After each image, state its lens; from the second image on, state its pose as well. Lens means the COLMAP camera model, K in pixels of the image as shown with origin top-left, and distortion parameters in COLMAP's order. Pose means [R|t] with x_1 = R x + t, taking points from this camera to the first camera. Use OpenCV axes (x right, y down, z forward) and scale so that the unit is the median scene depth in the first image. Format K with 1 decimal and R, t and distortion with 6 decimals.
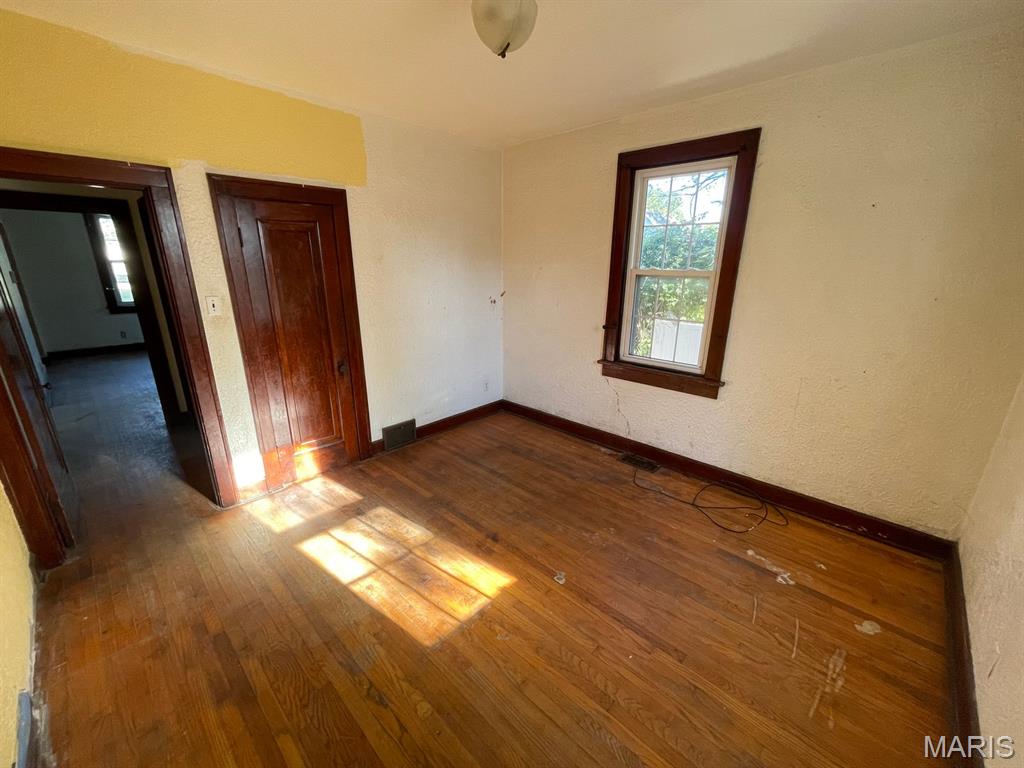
lens RADIAL K [[415.1, 0, 511.0], [0, 415.1, 388.5], [0, 0, 1]] dist [0.001916, -0.000063]
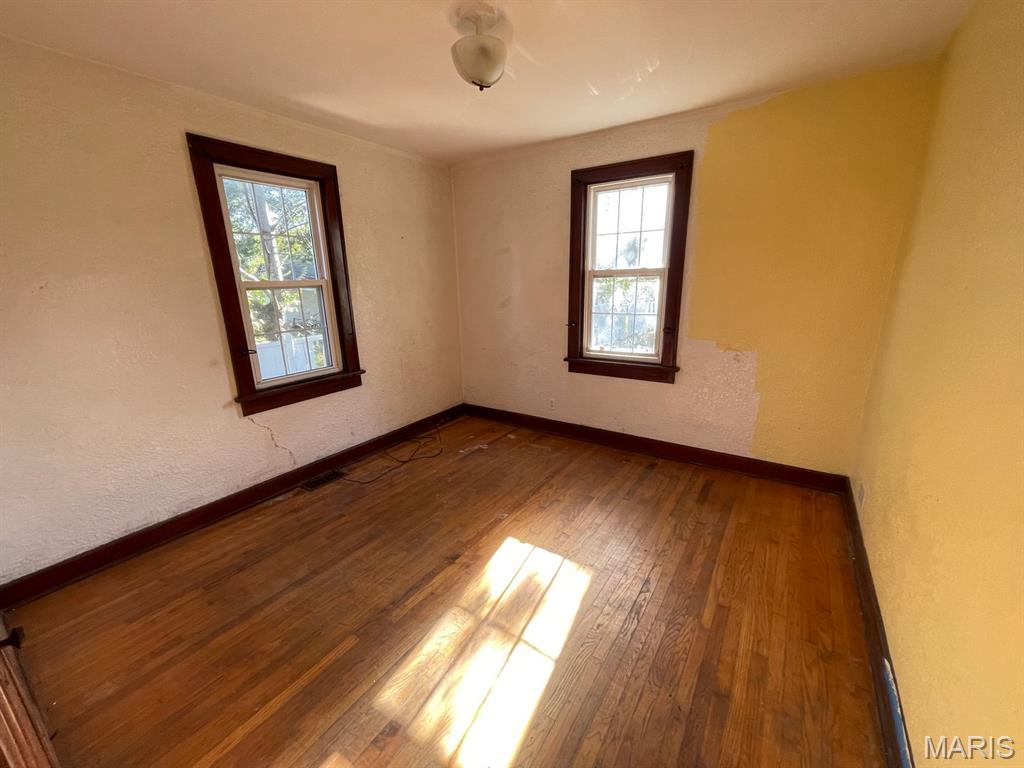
lens RADIAL K [[415.1, 0, 511.0], [0, 415.1, 388.5], [0, 0, 1]] dist [0.001916, -0.000063]
pose [[-0.174446, -0.256364, 0.950708, -0.697431], [0.308702, 0.902597, 0.300035, -0.185662], [-0.935025, 0.345826, -0.078315, 0.666016]]
